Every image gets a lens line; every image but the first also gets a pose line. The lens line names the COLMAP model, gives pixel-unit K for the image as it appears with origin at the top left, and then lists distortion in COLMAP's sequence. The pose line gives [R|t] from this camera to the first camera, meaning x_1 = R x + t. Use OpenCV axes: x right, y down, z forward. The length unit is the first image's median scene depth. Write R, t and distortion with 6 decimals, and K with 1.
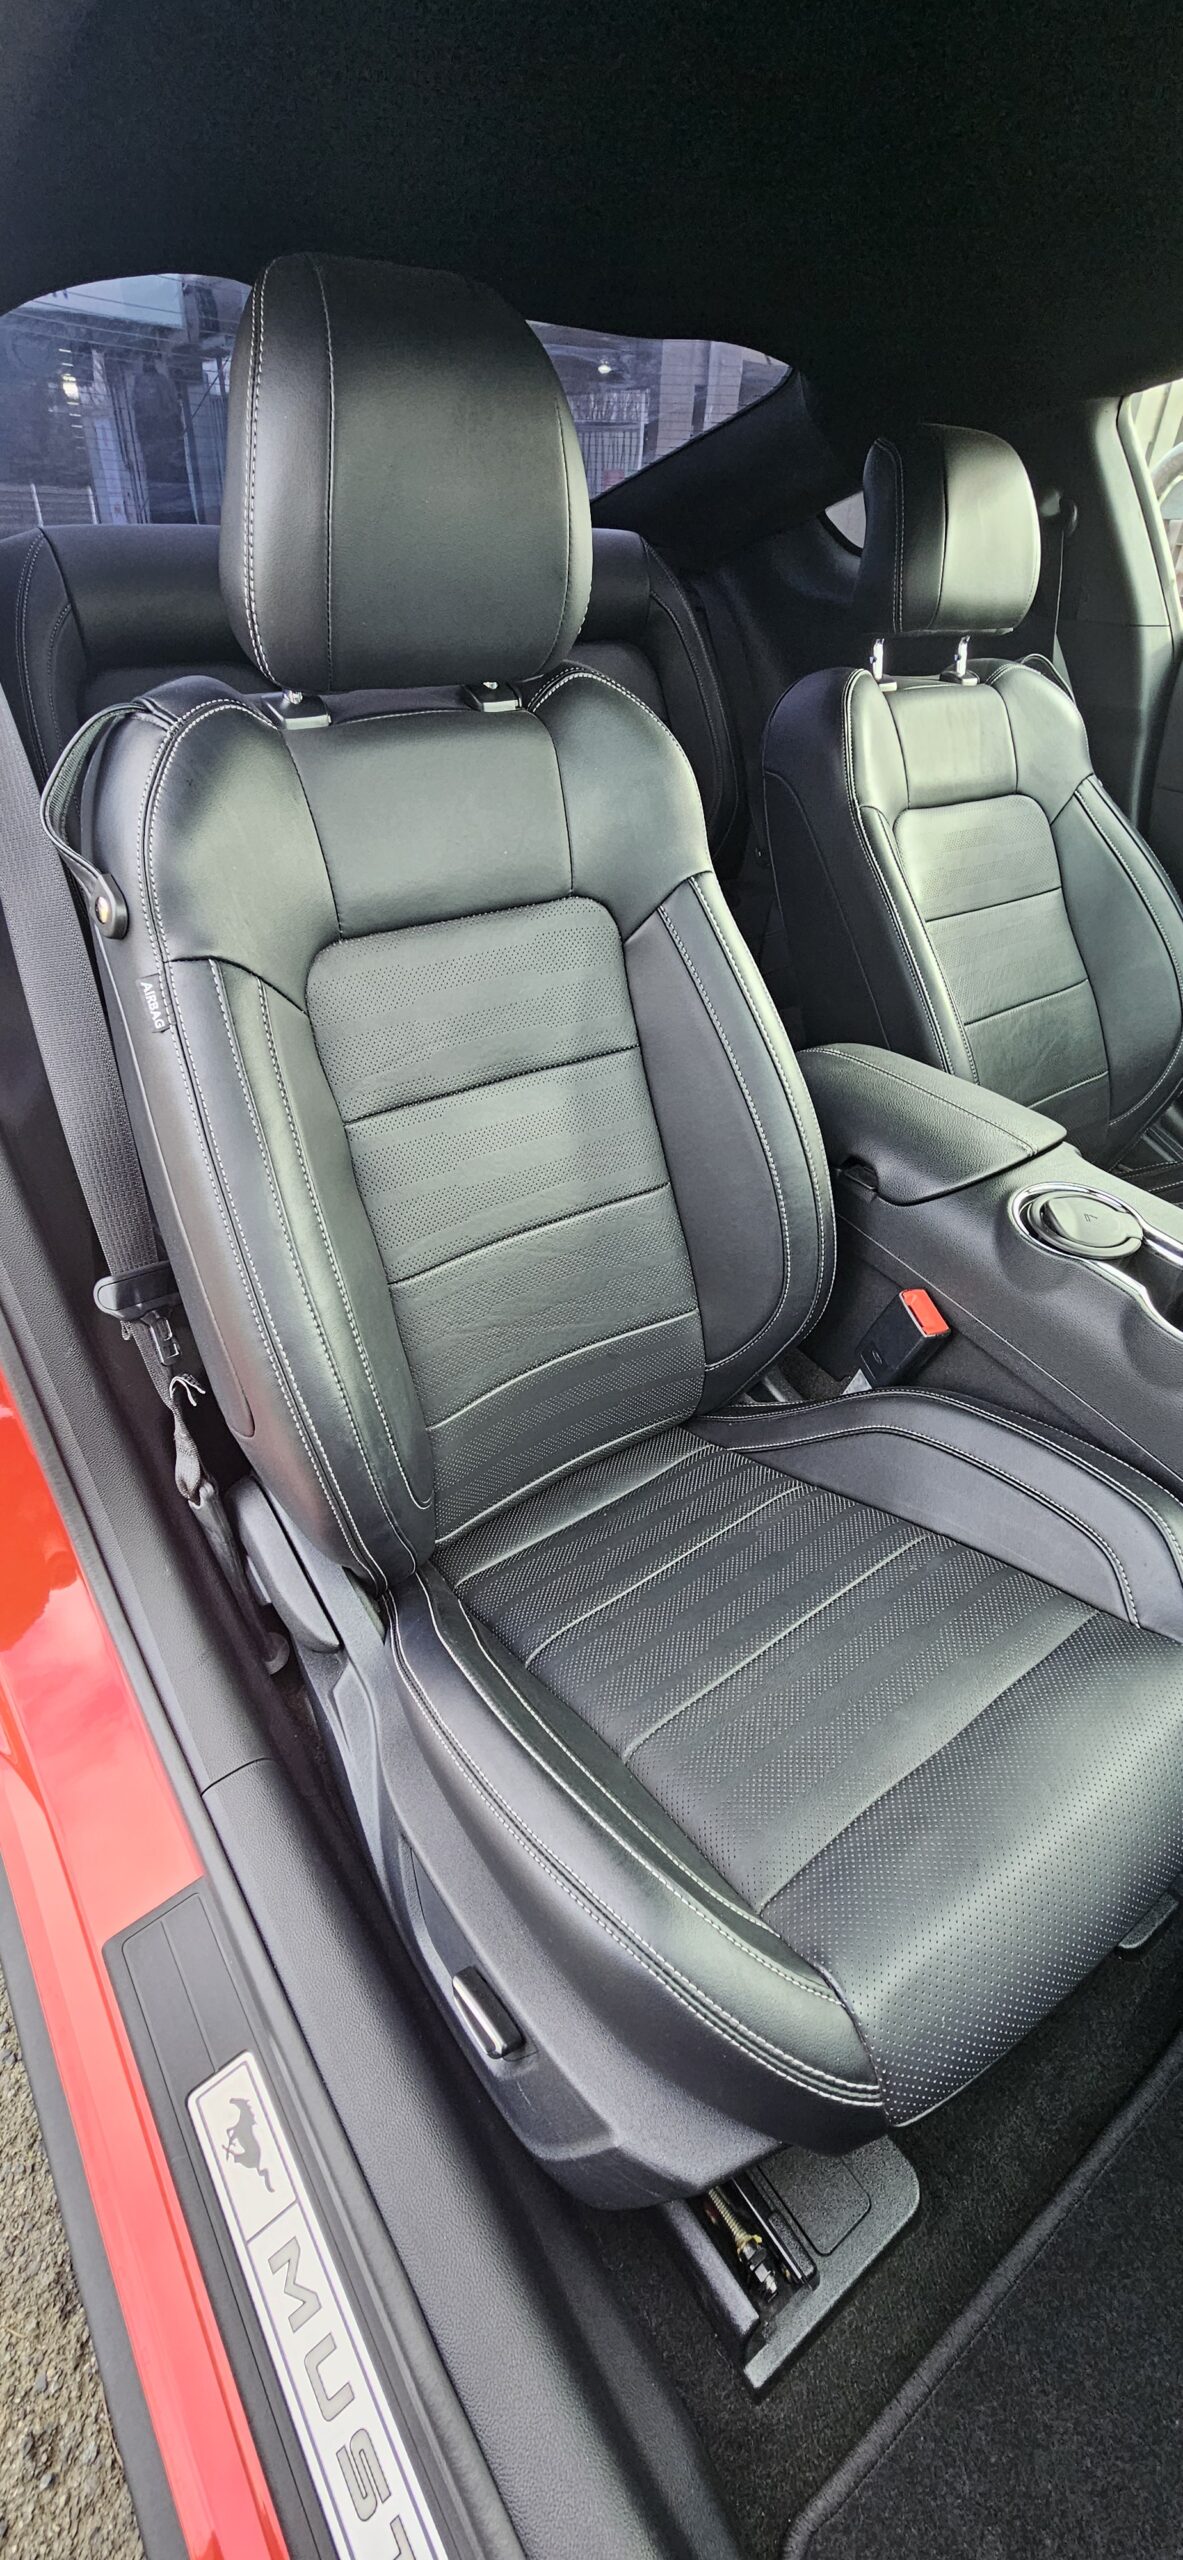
lens RADIAL K [[1049.7, 0, 594.3], [0, 1049.7, 1273.9], [0, 0, 1]] dist [0.000997, 0.000452]
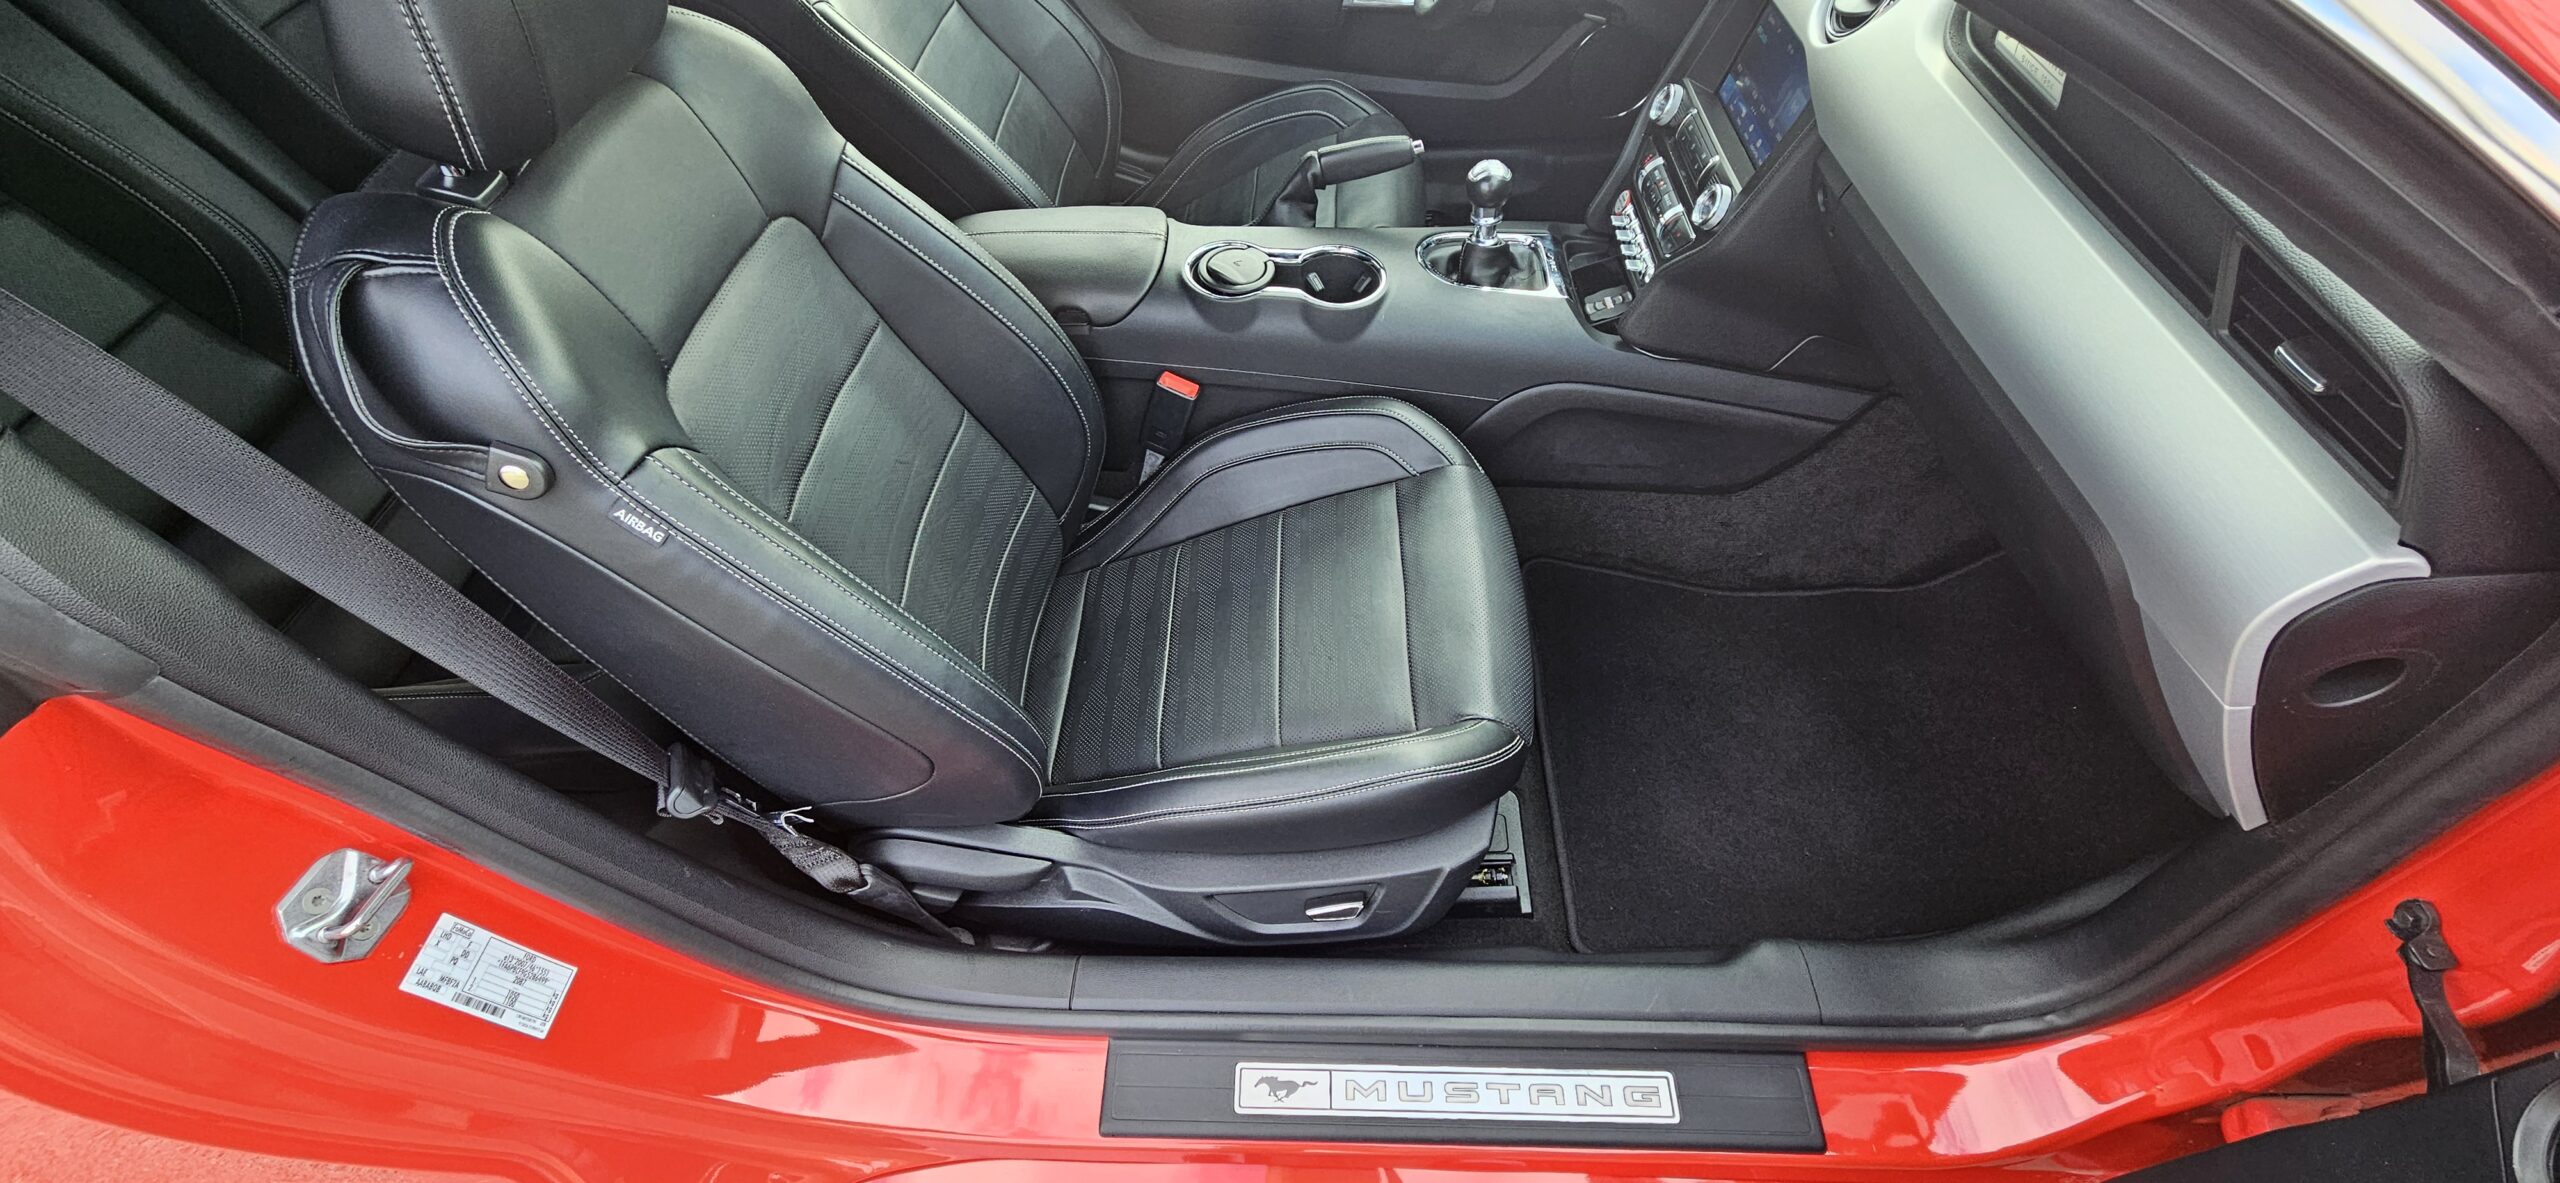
lens RADIAL K [[1049.7, 0, 1283.0], [0, 1049.7, 600.0], [0, 0, 1]] dist [0.000997, 0.000452]
pose [[0.605157, -0.633864, 0.481665, -0.458116], [0.496831, 0.773444, 0.393629, -0.230309], [-0.622048, 0.001099, 0.782978, -0.136301]]
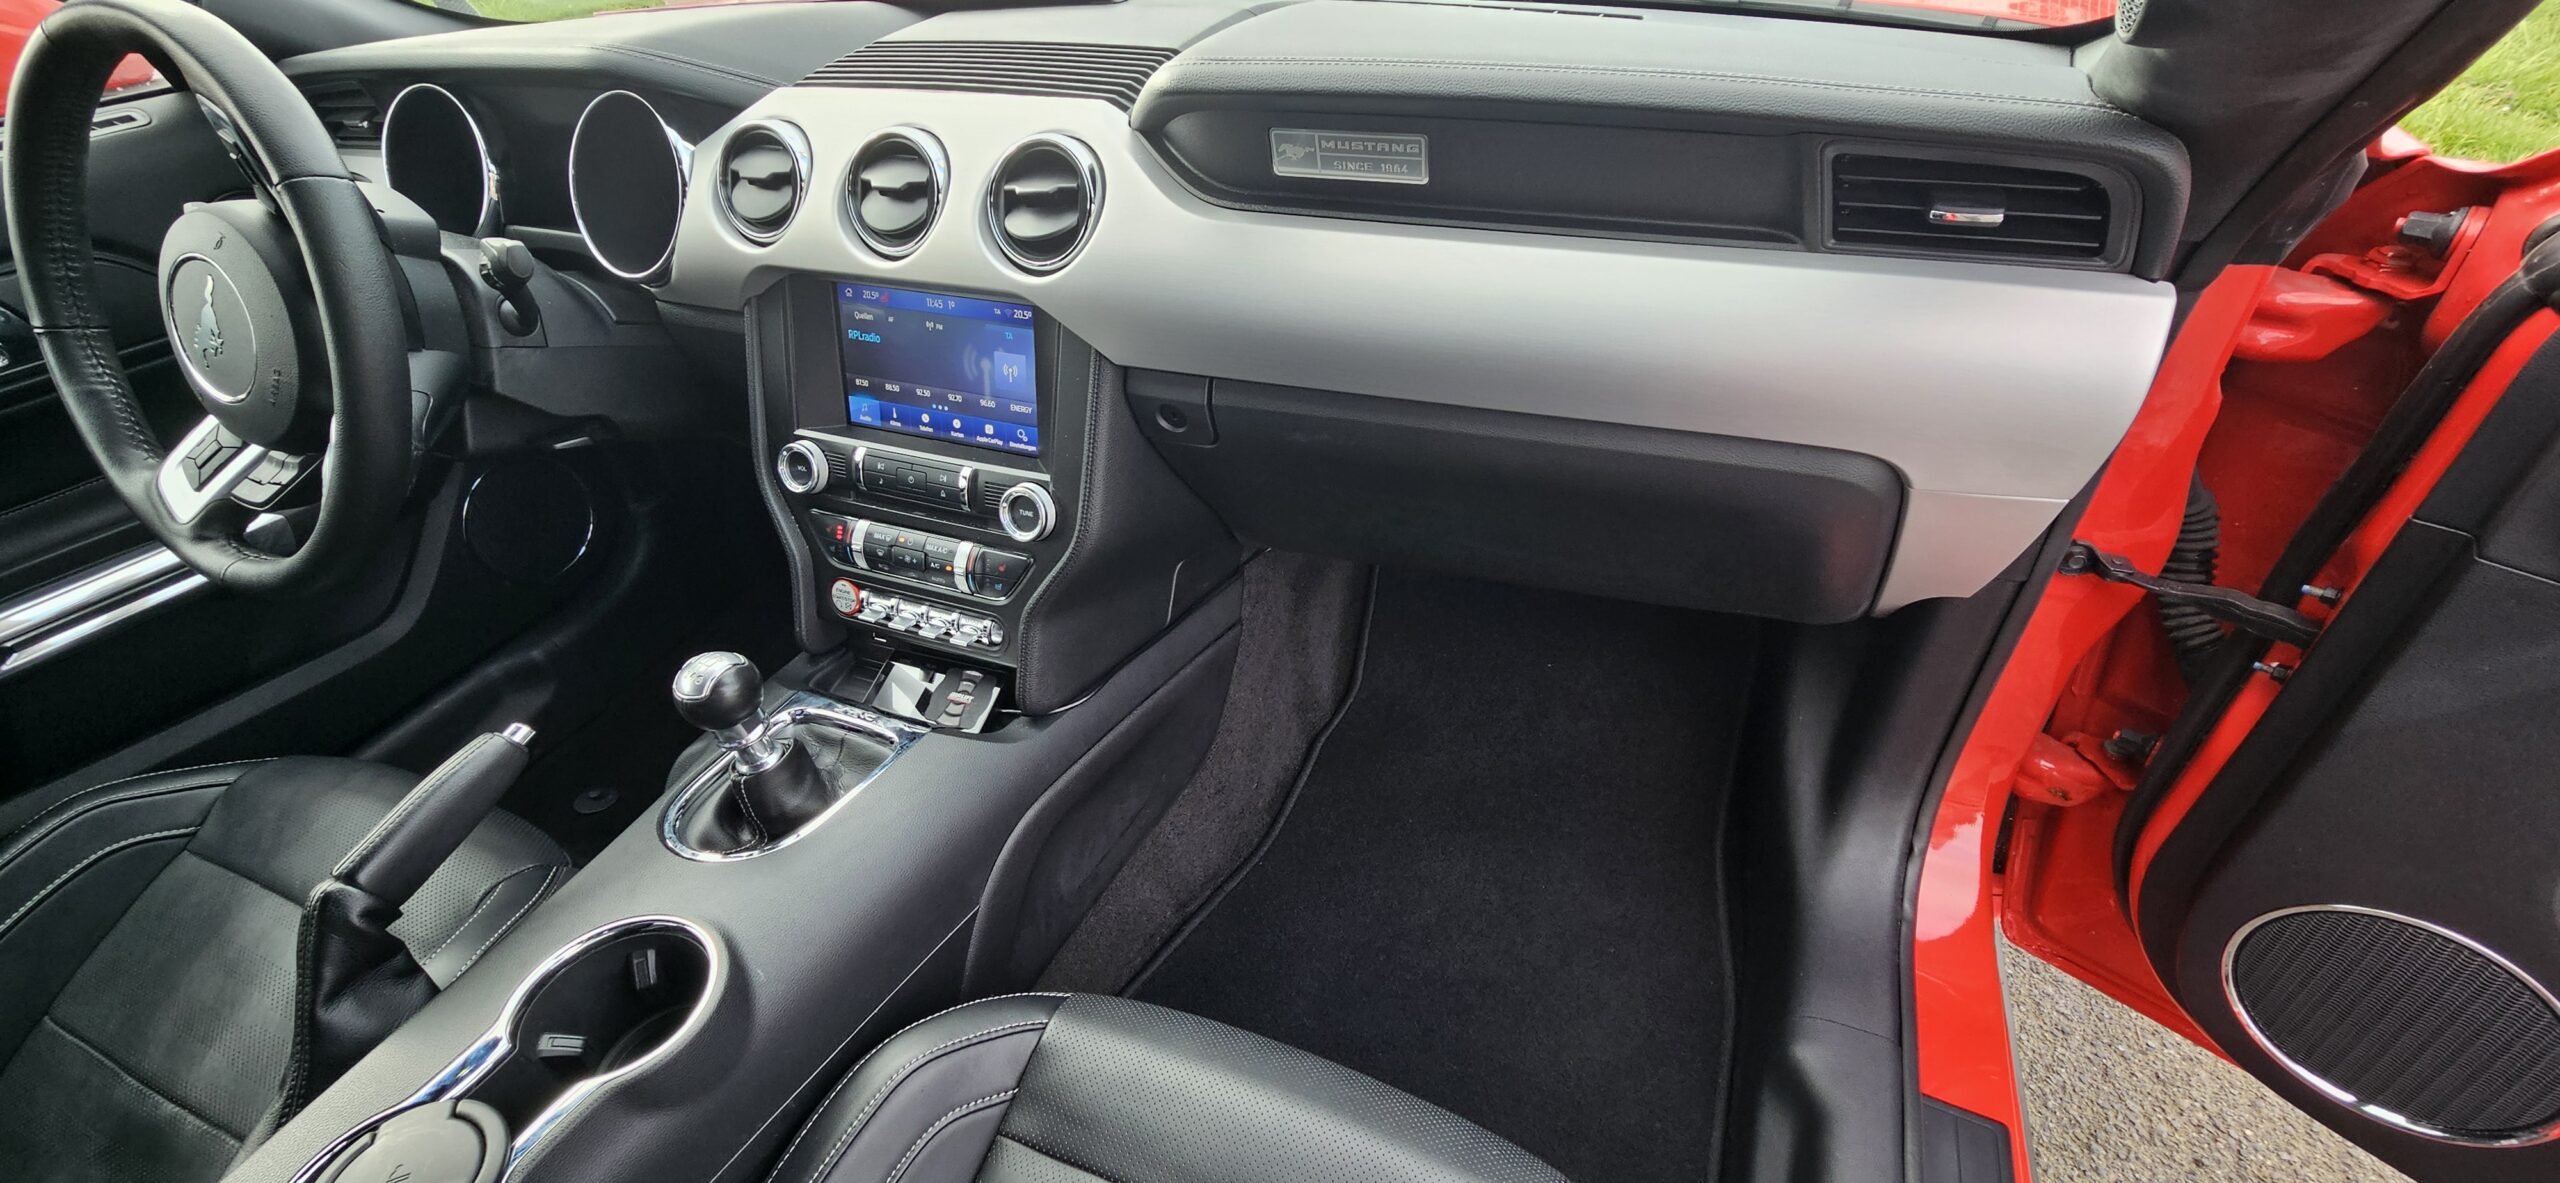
lens RADIAL K [[1049.7, 0, 1278.1], [0, 1049.7, 595.7], [0, 0, 1]] dist [0.000997, 0.000452]
pose [[-0.516631, -0.506444, 0.690367, -0.034690], [0.537057, 0.436288, 0.721958, -0.366677], [-0.666830, 0.743752, 0.046590, 0.396726]]
